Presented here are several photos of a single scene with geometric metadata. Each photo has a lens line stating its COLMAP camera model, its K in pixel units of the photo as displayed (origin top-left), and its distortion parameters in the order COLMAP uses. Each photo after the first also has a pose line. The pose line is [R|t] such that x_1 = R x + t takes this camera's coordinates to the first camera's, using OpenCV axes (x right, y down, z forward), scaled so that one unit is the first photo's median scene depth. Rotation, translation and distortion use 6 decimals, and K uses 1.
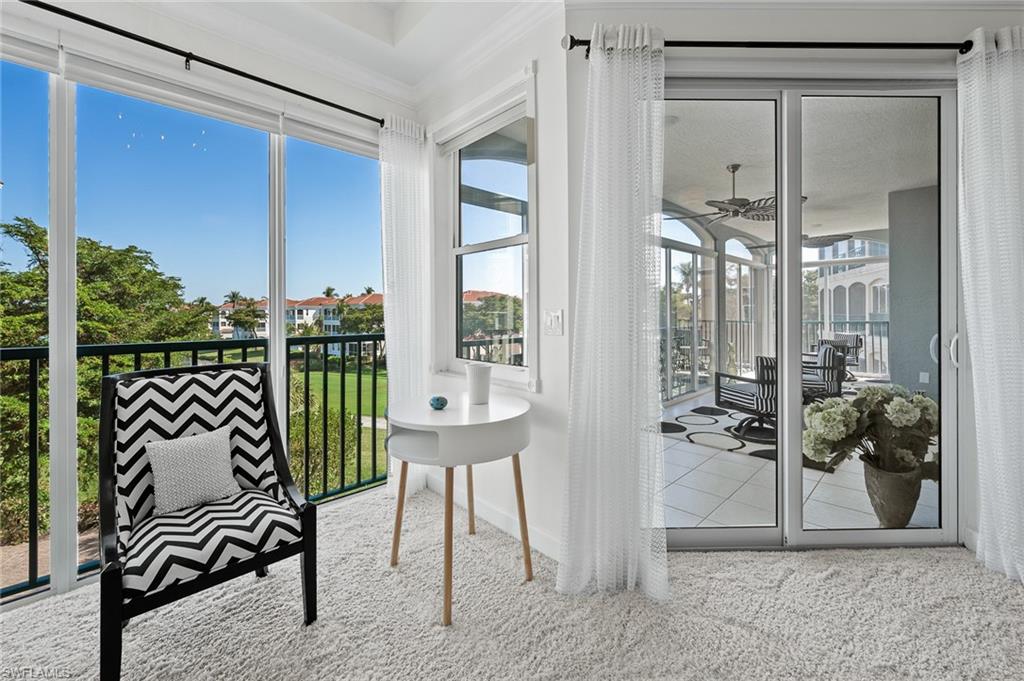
lens RADIAL K [[415.3, 0, 534.7], [0, 415.3, 312.8], [0, 0, 1]] dist [-0.001189, 0.000193]
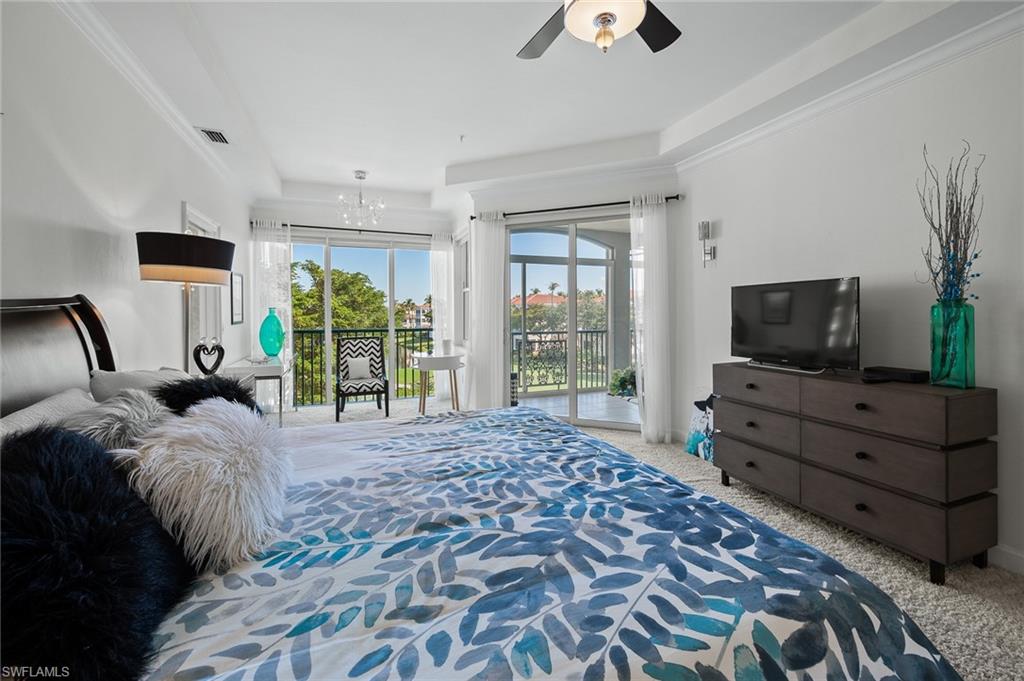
lens RADIAL K [[415.3, 0, 544.1], [0, 415.3, 315.3], [0, 0, 1]] dist [-0.001189, 0.000193]
pose [[0.934517, 0.005759, -0.355872, 1.470309], [-0.002686, 0.999955, 0.009130, -0.057513], [0.355909, -0.007576, 0.934490, -1.321006]]
